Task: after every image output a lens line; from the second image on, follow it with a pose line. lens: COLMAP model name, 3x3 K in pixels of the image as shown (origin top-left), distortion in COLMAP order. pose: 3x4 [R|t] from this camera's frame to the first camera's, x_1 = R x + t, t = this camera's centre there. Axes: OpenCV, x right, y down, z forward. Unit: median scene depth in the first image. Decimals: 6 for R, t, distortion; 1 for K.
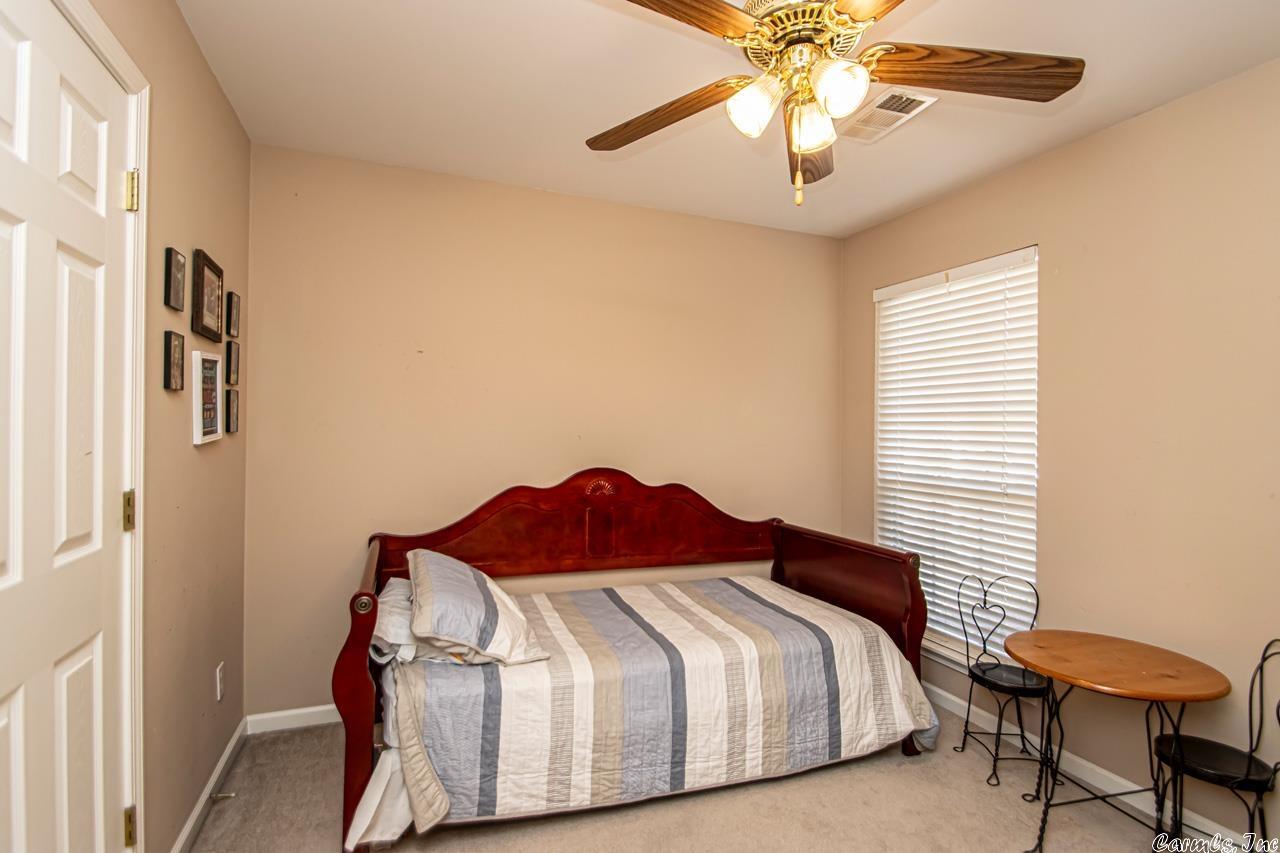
lens RADIAL K [[590.8, 0, 638.2], [0, 590.8, 427.4], [0, 0, 1]] dist [0.012453, -0.008534]
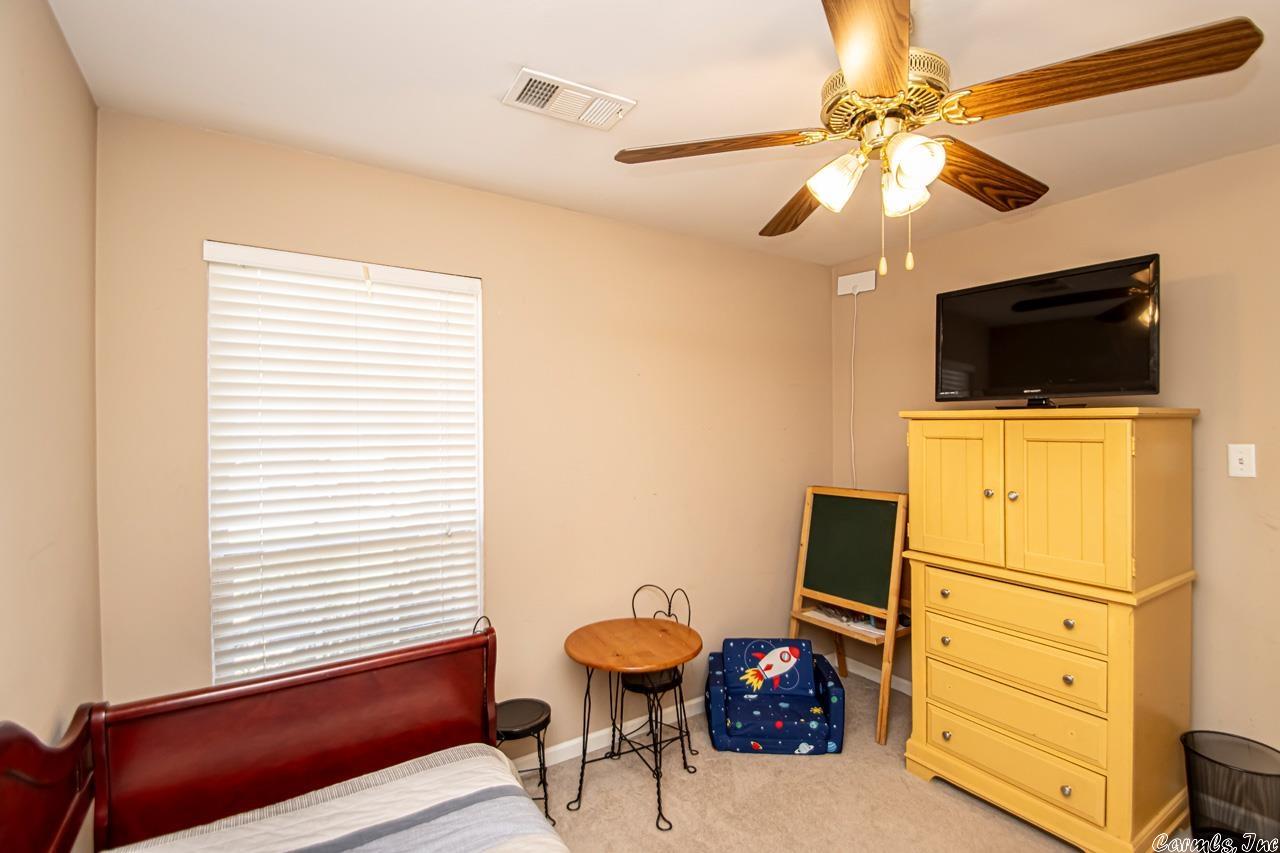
lens RADIAL K [[590.8, 0, 636.4], [0, 590.8, 419.4], [0, 0, 1]] dist [0.012453, -0.008534]
pose [[-0.192665, 0.001022, 0.981264, -0.344838], [0.004402, 0.999990, -0.000177, -0.065717], [-0.981255, 0.004285, -0.192668, 0.895981]]
